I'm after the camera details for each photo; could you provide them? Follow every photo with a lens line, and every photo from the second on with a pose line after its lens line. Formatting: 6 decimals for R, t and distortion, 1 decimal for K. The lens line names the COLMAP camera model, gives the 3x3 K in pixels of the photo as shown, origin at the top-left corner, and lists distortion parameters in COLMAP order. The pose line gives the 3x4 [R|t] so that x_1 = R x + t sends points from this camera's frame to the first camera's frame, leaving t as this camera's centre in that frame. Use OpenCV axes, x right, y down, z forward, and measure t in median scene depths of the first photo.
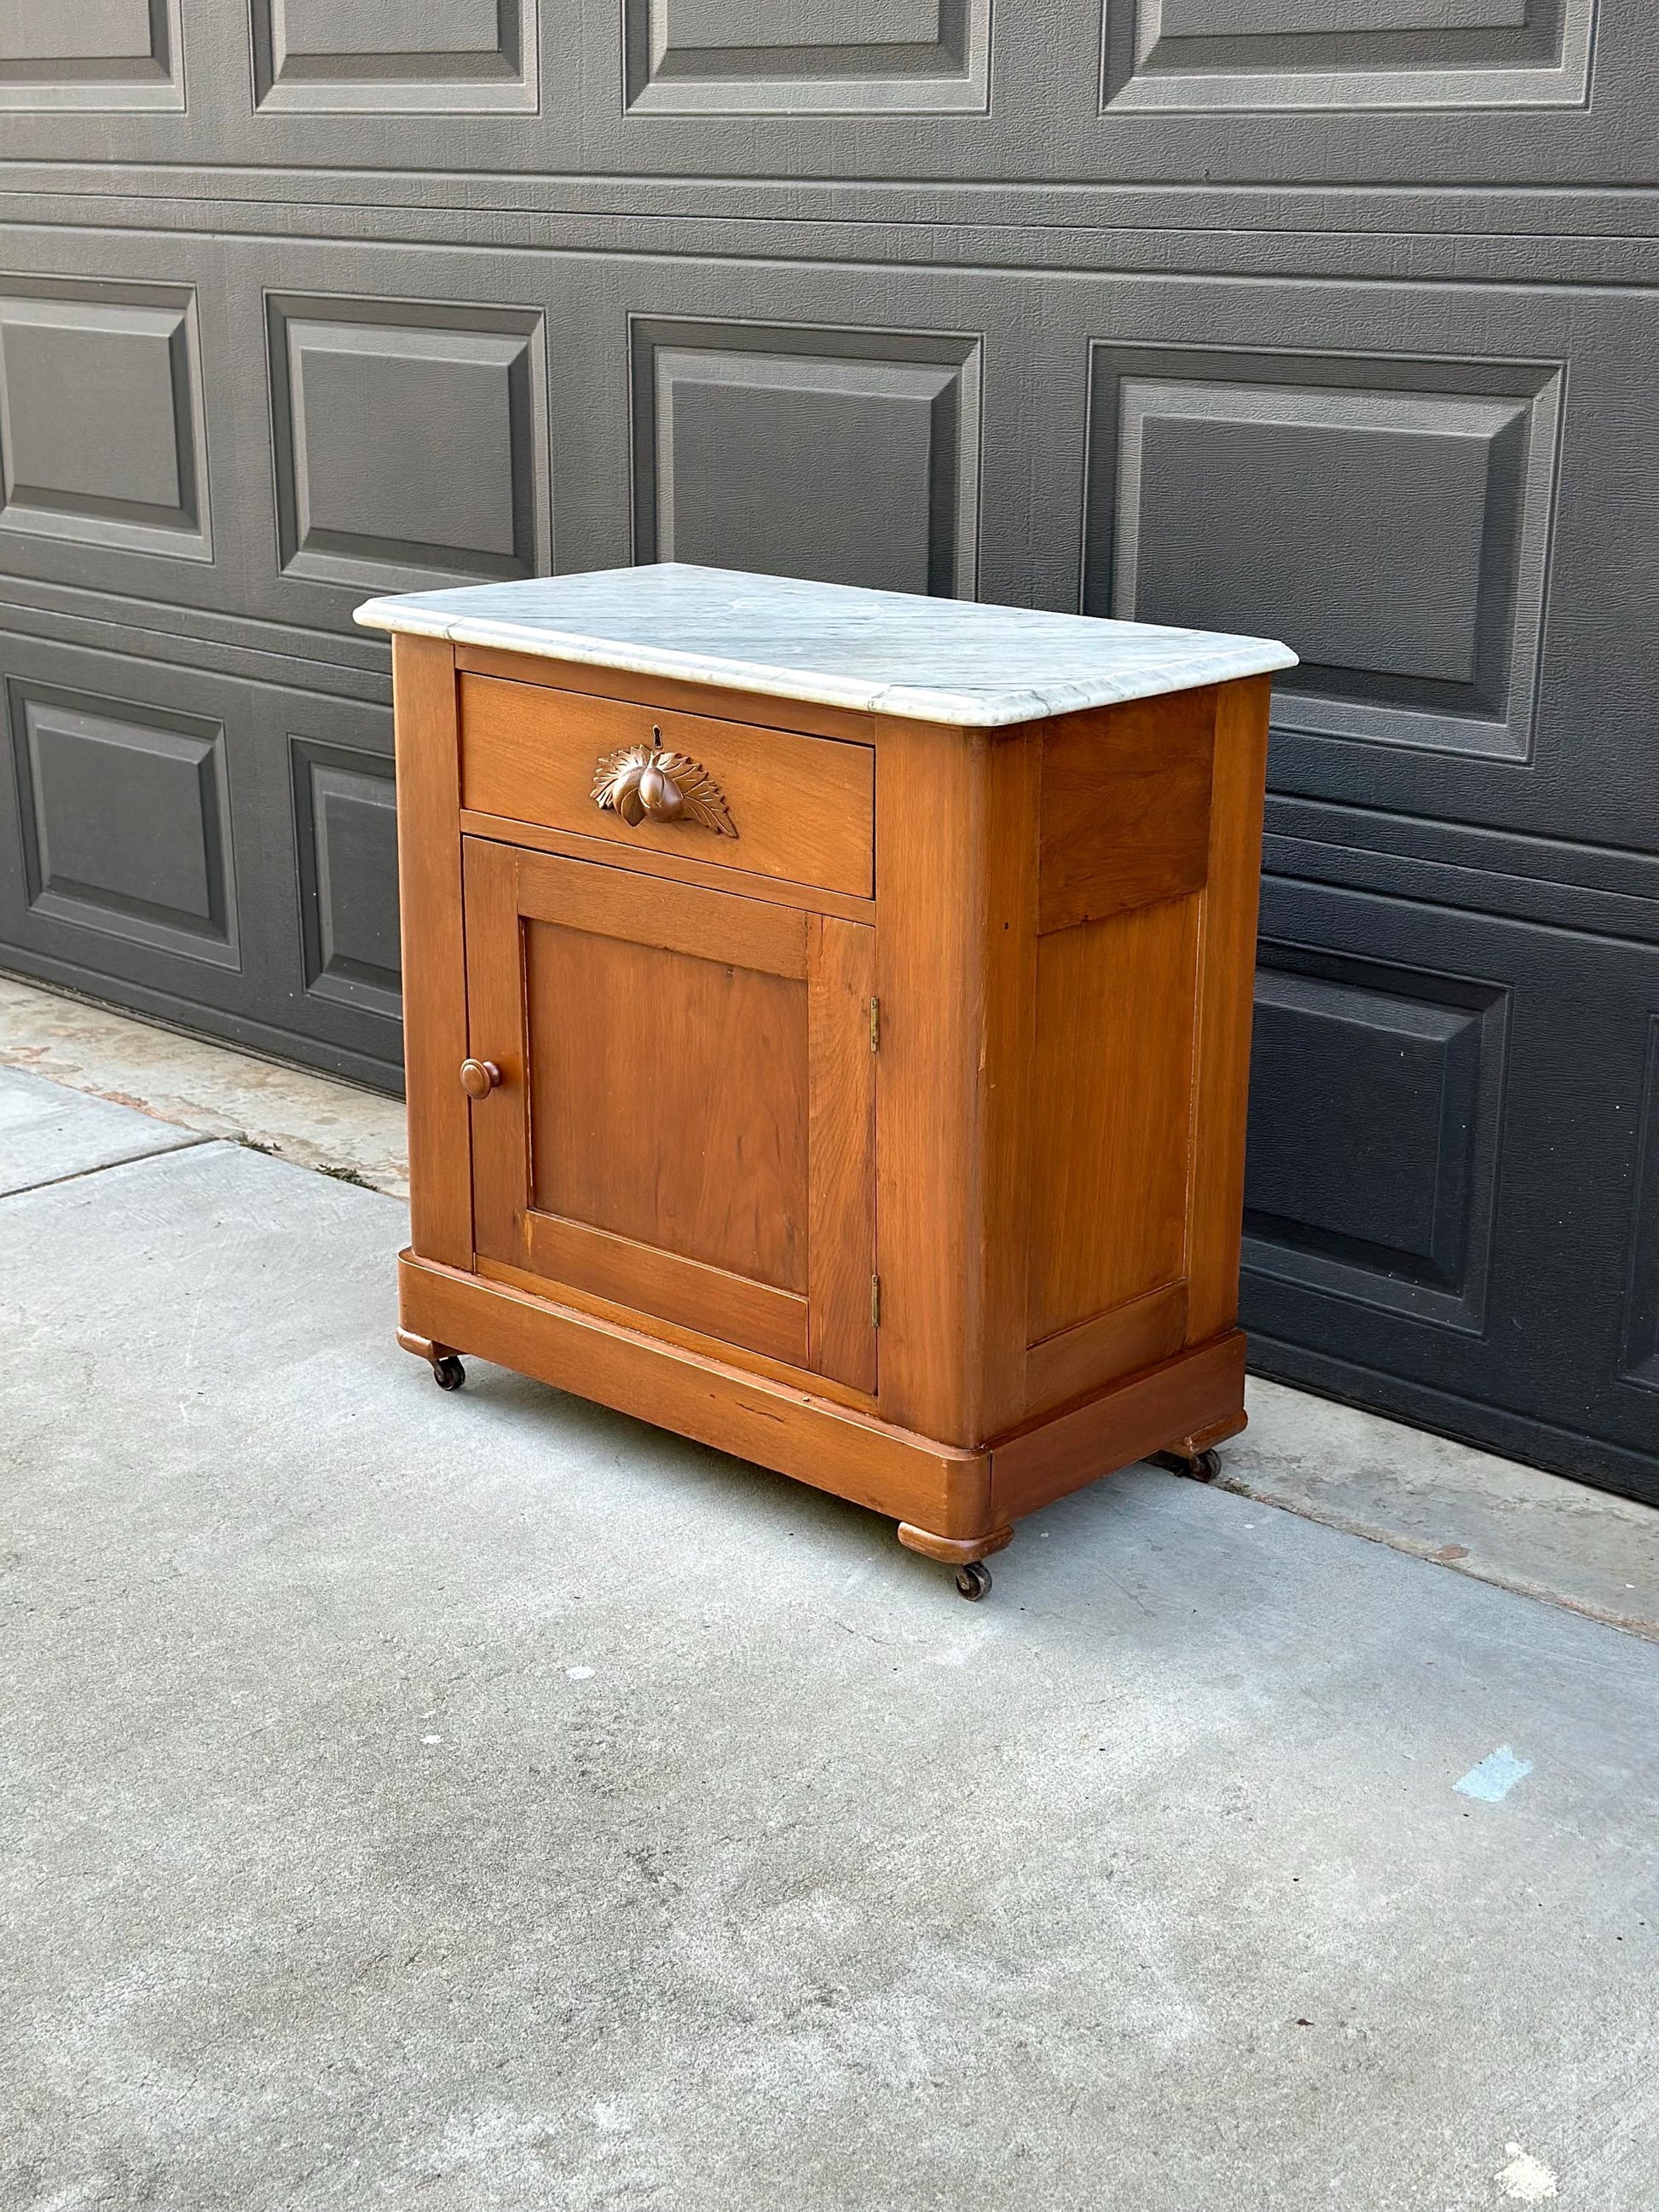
lens RADIAL K [[3092.8, 0, 832.2], [0, 3092.8, 1118.1], [0, 0, 1]] dist [0.146256, -0.097887]
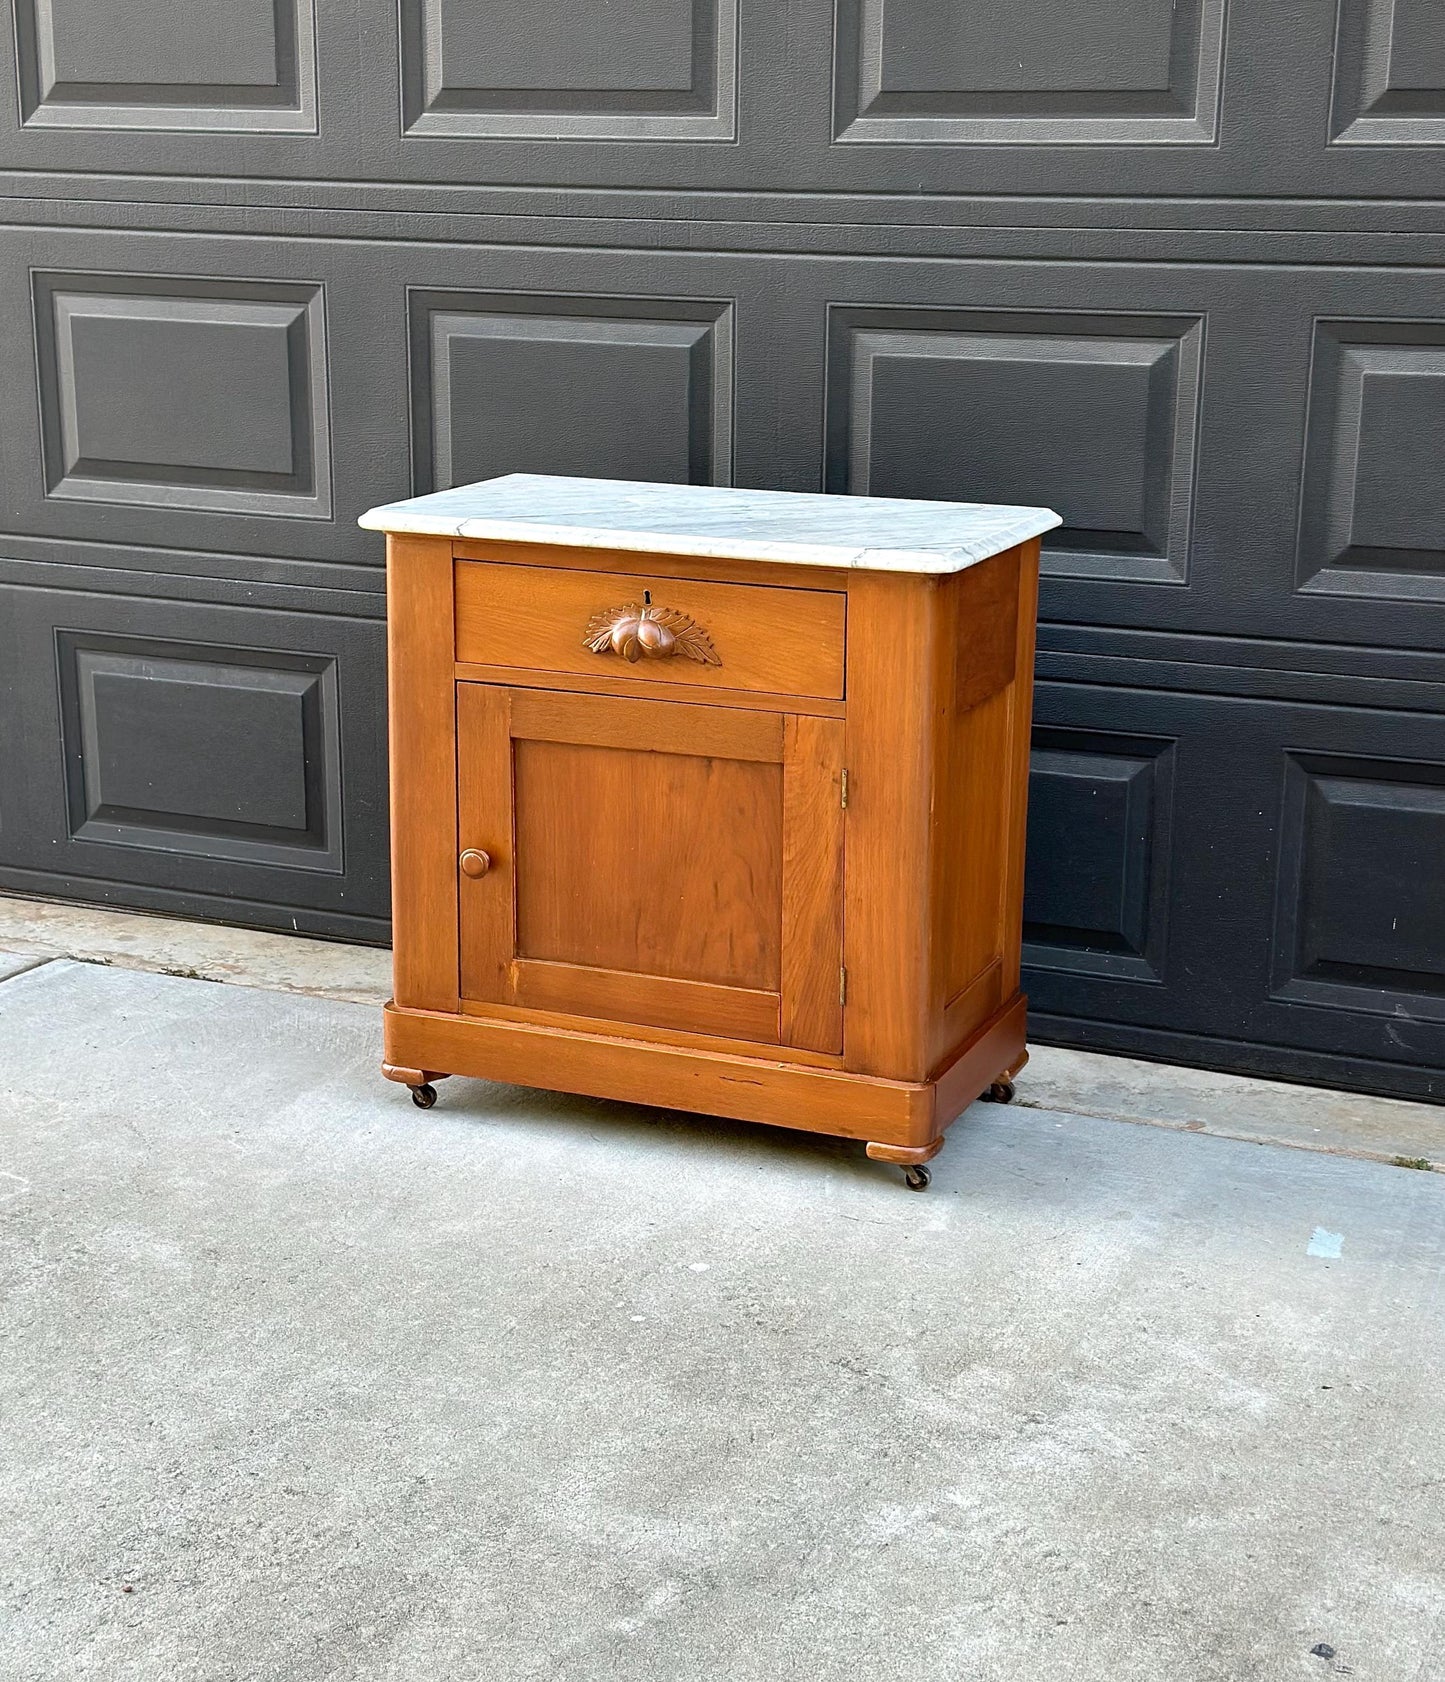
lens RADIAL K [[2807.6, 0, 693.1], [0, 2807.6, 896.5], [0, 0, 1]] dist [0.152623, -0.084094]
pose [[0.946722, -0.087540, 0.309926, -0.419645], [0.094740, 0.995468, -0.008223, 0.021190], [-0.307802, 0.037147, 0.950725, -0.186276]]
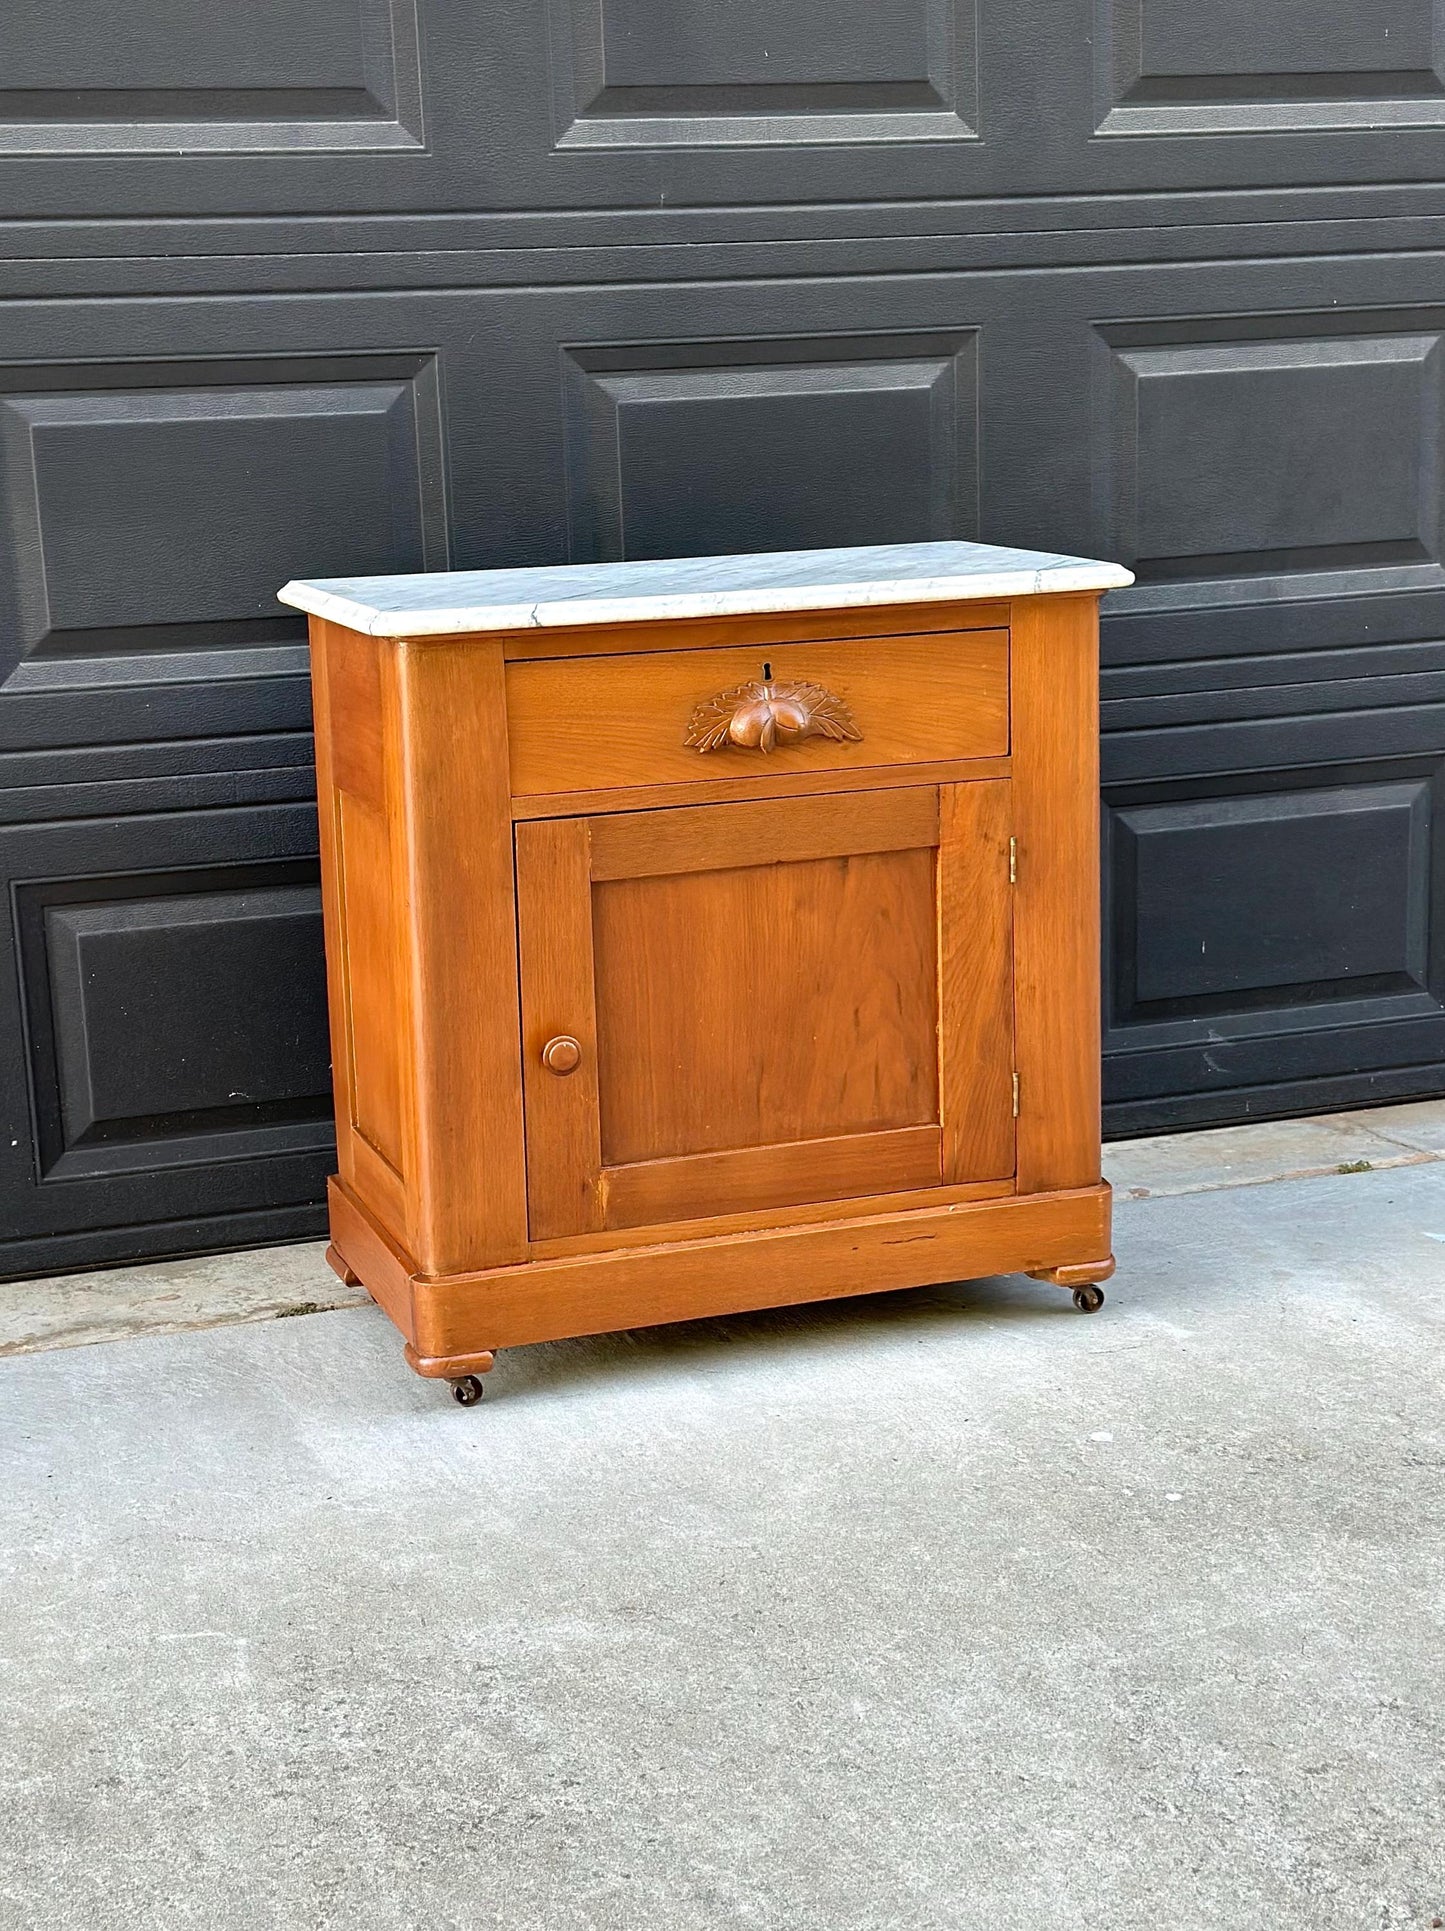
lens RADIAL K [[2995.7, 0, 665.1], [0, 2995.7, 1042.0], [0, 0, 1]] dist [0.154240, -0.069180]
pose [[0.470508, -0.228645, 0.852258, -0.982987], [0.297154, 0.950488, 0.090947, -0.101147], [-0.830856, 0.210461, 0.515155, 0.481267]]
